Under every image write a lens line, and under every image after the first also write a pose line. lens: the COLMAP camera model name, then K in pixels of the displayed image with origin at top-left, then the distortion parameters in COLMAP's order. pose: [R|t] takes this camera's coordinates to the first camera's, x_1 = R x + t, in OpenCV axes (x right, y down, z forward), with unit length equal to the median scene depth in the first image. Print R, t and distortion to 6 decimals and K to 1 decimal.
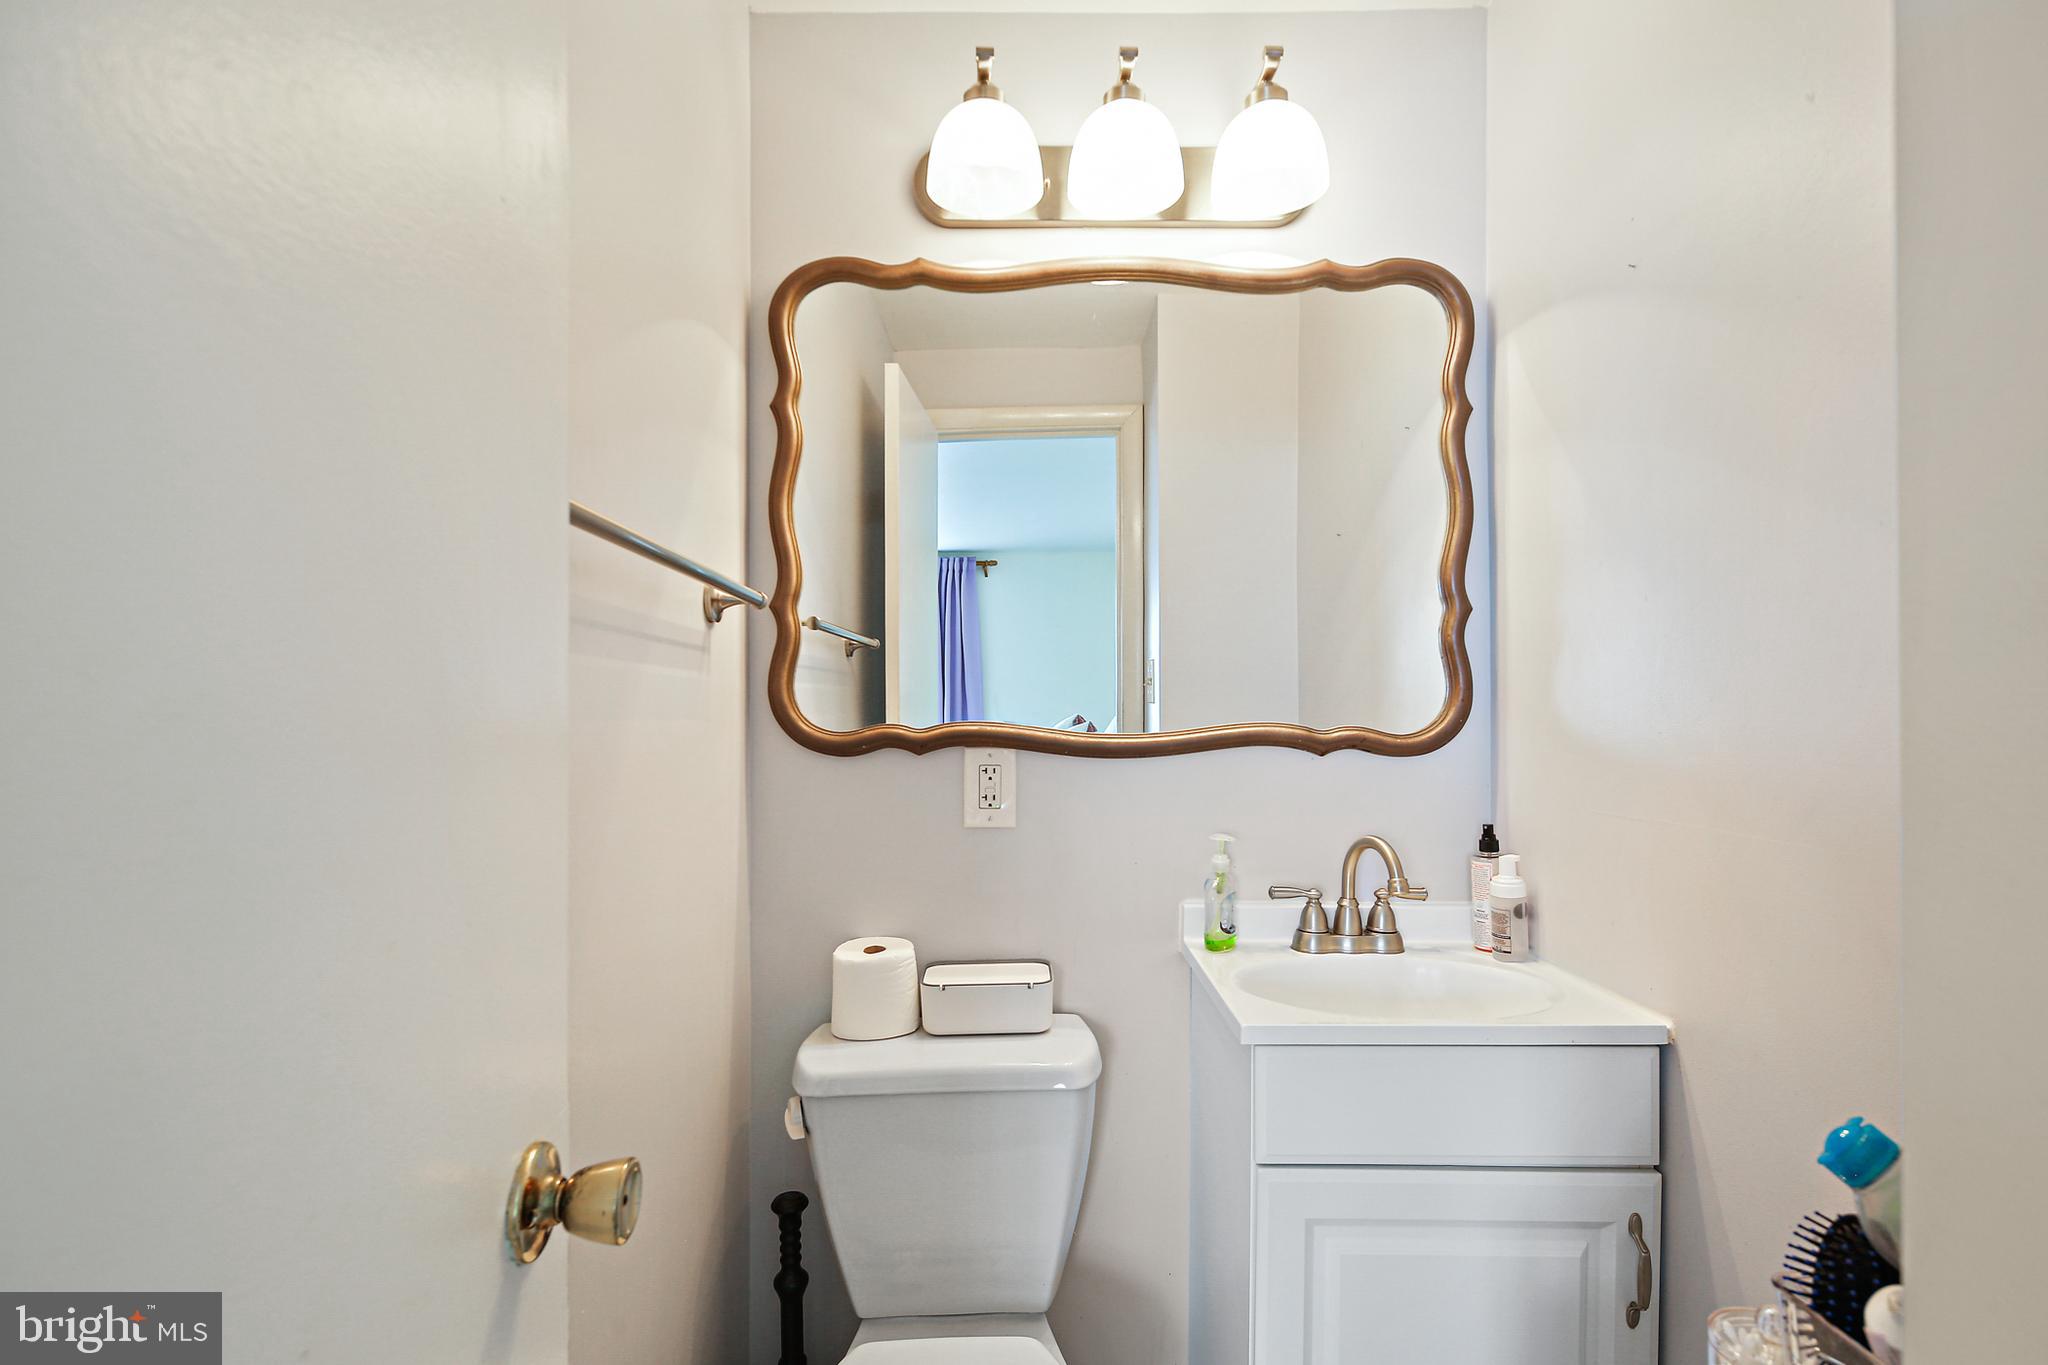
lens RADIAL K [[999.3, 0, 1024.0], [0, 999.3, 682.5], [0, 0, 1]] dist [0.000795, -0.000416]
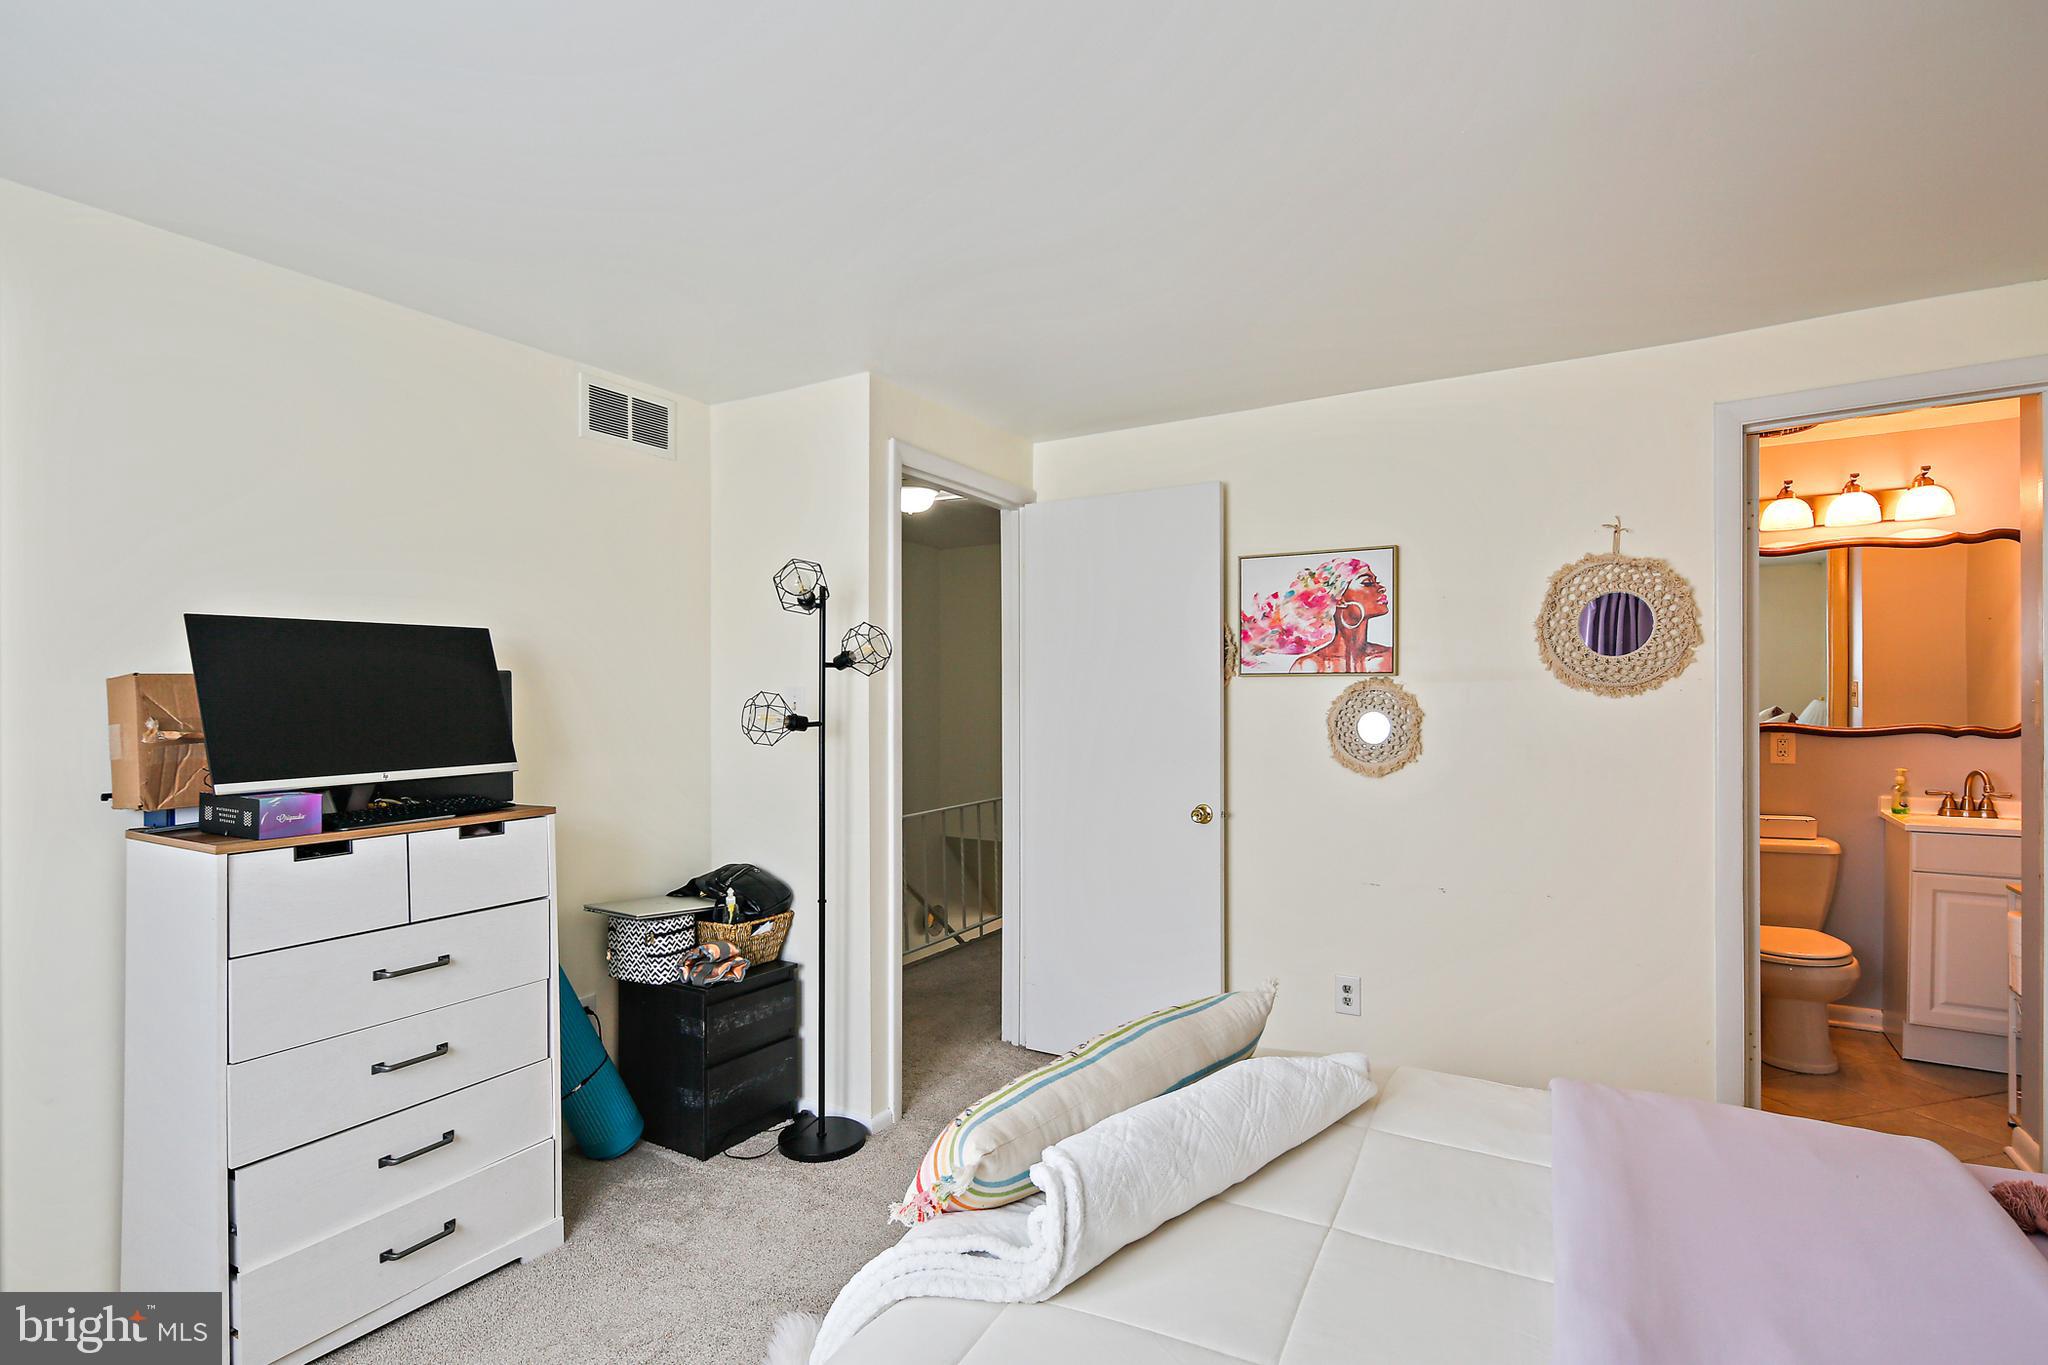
lens RADIAL K [[985.7, 0, 1026.4], [0, 985.7, 686.0], [0, 0, 1]] dist [0.000218, -0.002814]
pose [[0.850759, -0.003523, -0.525544, -0.367140], [0.017735, 0.999600, 0.022008, -0.146871], [0.525256, -0.028044, 0.850482, -2.227660]]
